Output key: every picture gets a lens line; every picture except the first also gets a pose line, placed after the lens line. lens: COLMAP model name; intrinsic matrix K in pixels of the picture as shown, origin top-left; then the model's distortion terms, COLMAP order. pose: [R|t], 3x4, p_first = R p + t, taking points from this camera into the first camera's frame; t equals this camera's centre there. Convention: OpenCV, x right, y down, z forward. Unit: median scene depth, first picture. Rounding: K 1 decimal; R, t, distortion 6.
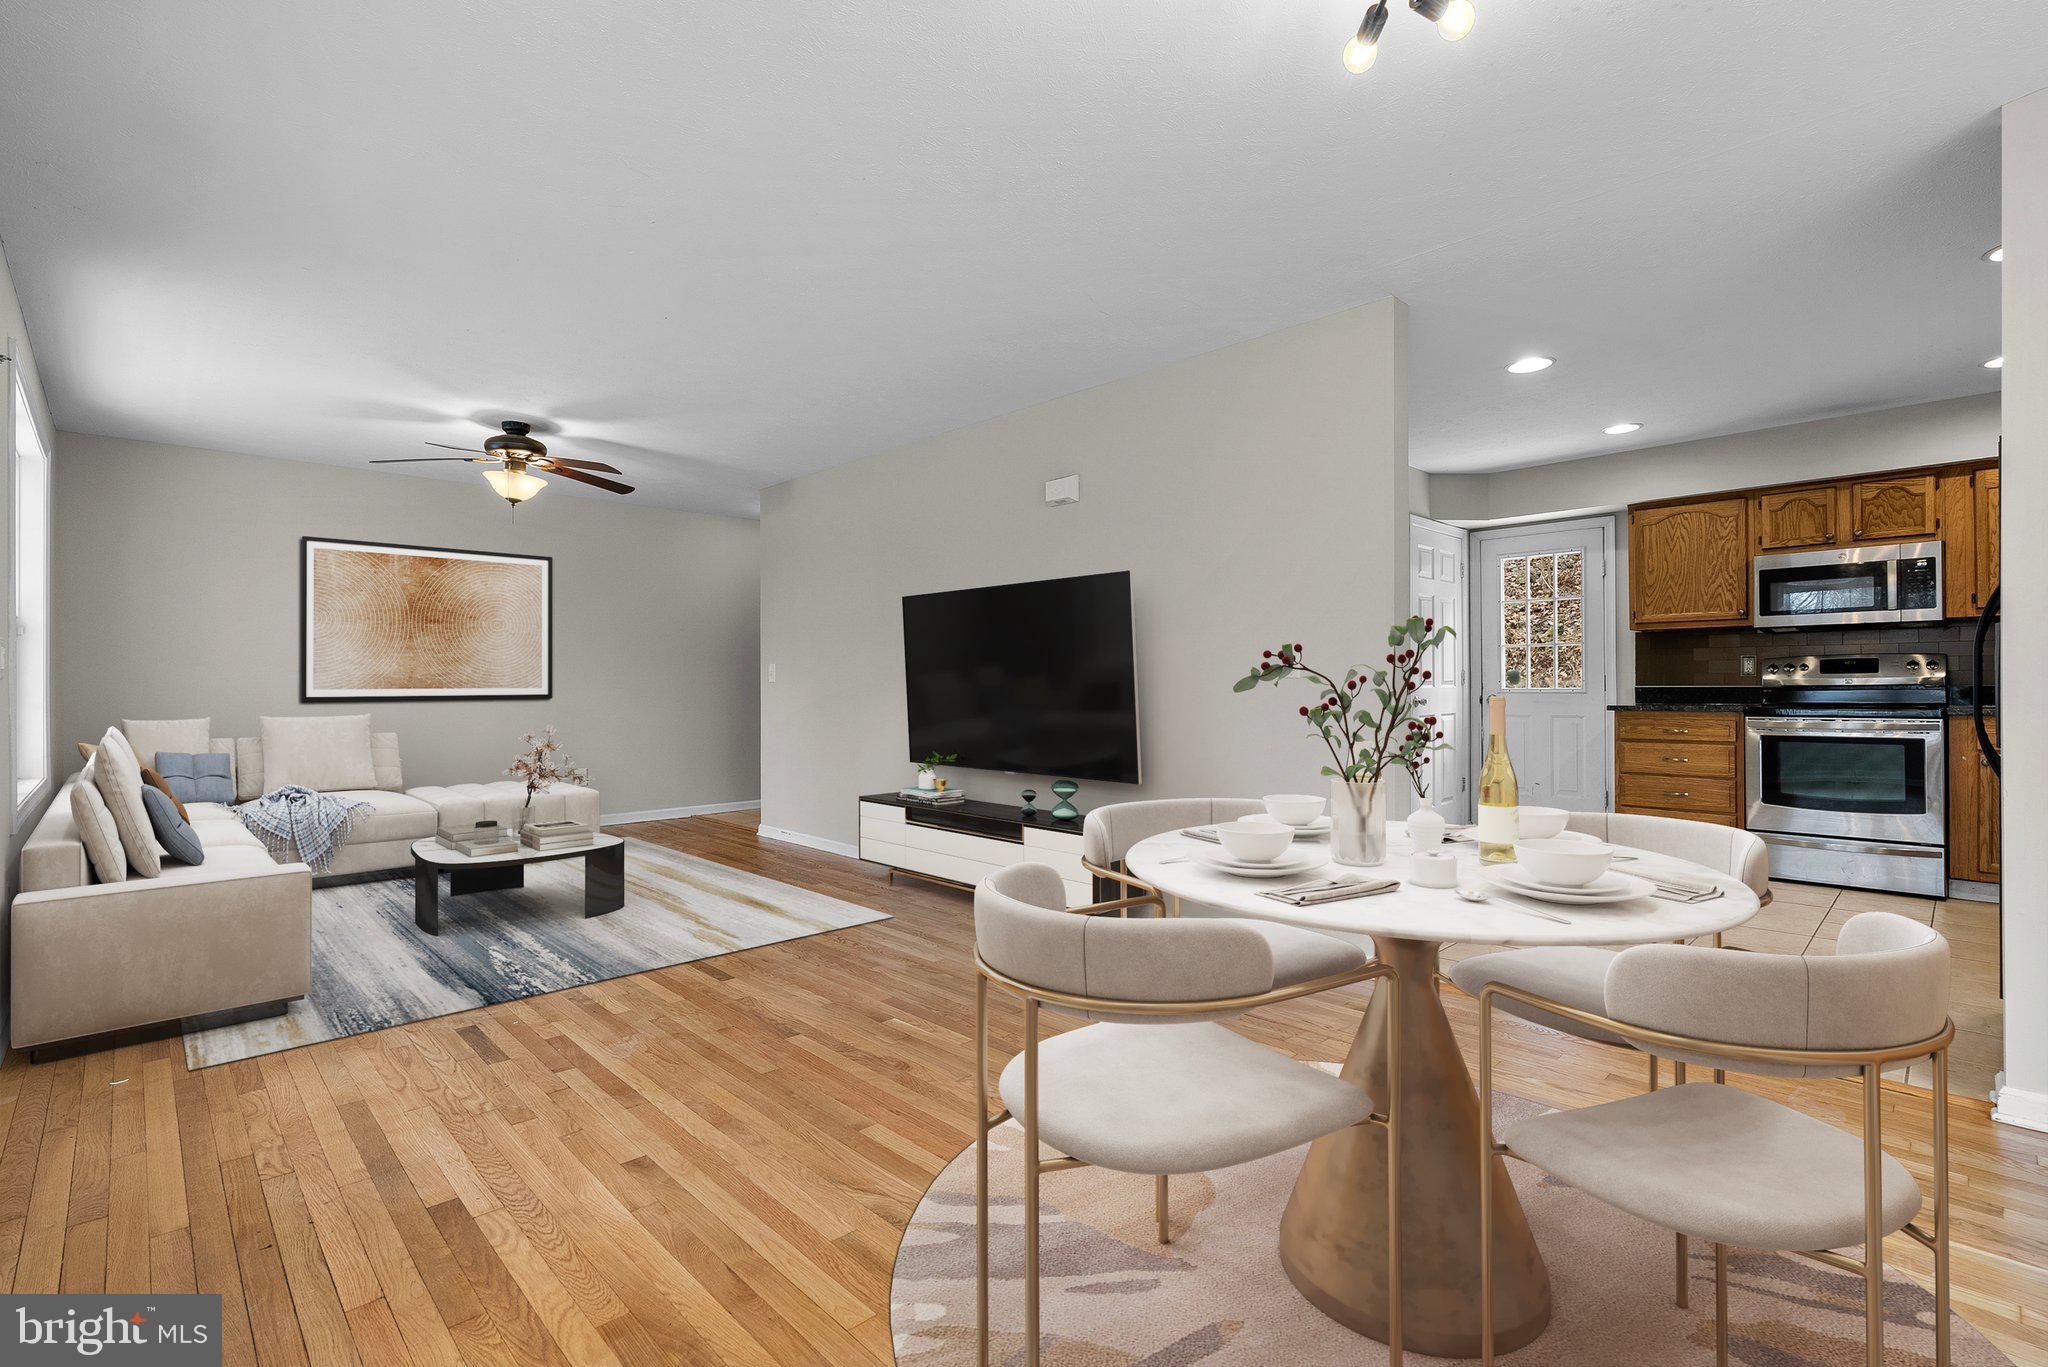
lens RADIAL K [[947.7, 0, 1060.2], [0, 947.7, 681.0], [0, 0, 1]] dist [-0.000925, 0.001155]
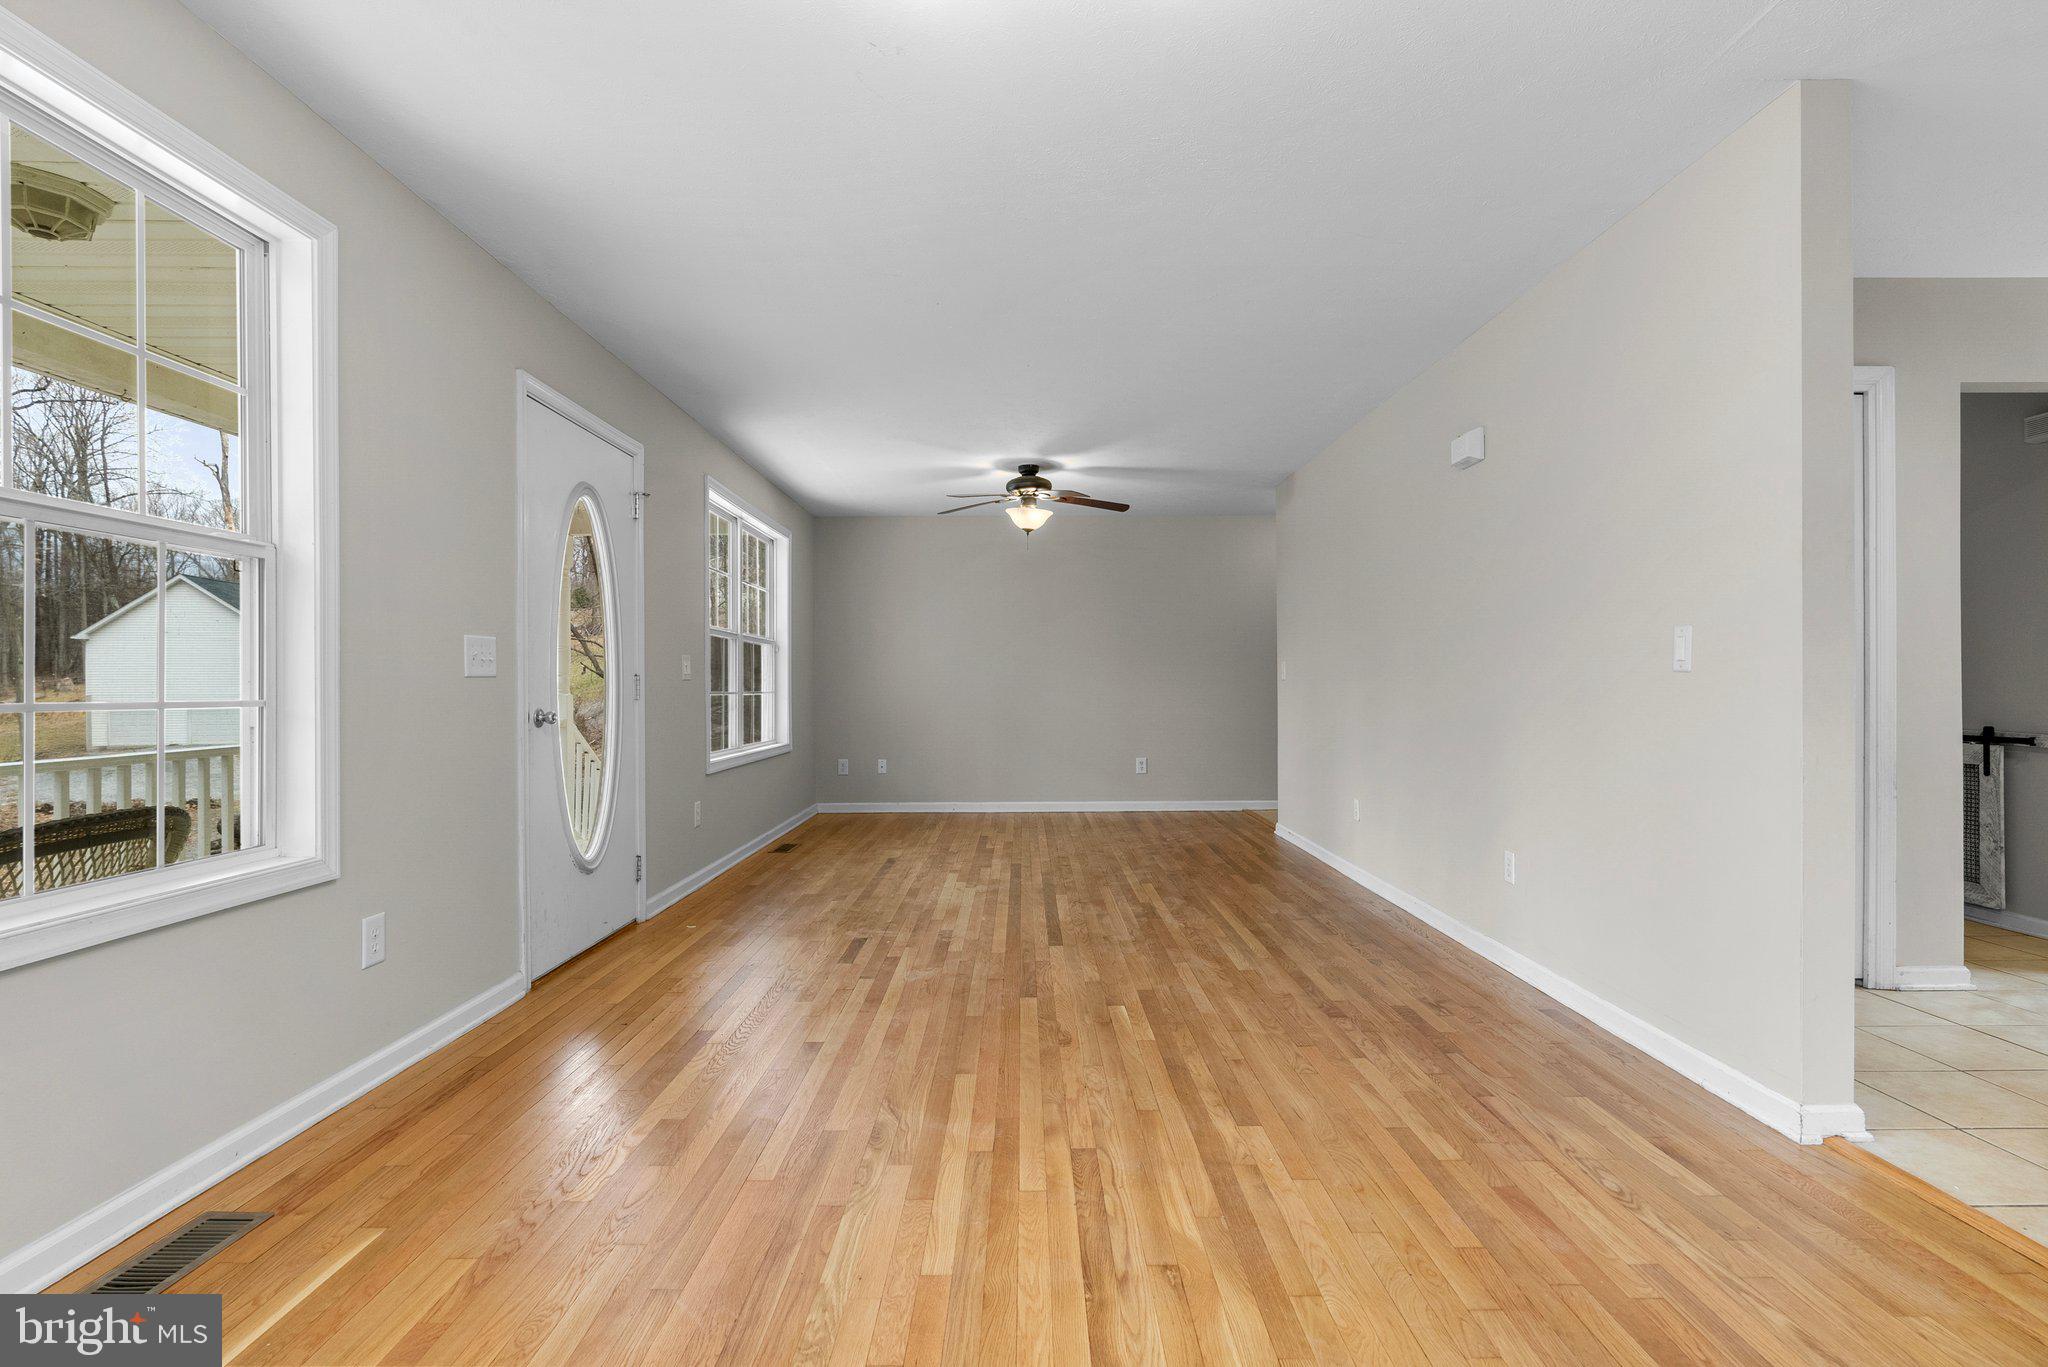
lens RADIAL K [[999.9, 0, 1024.0], [0, 999.9, 683.5], [0, 0, 1]] dist [0.001688, 0.000923]
pose [[0.706460, -0.000503, -0.707753, 0.532928], [0.004310, 0.999984, 0.003591, 0.000173], [0.707740, -0.005588, 0.706451, 0.158911]]
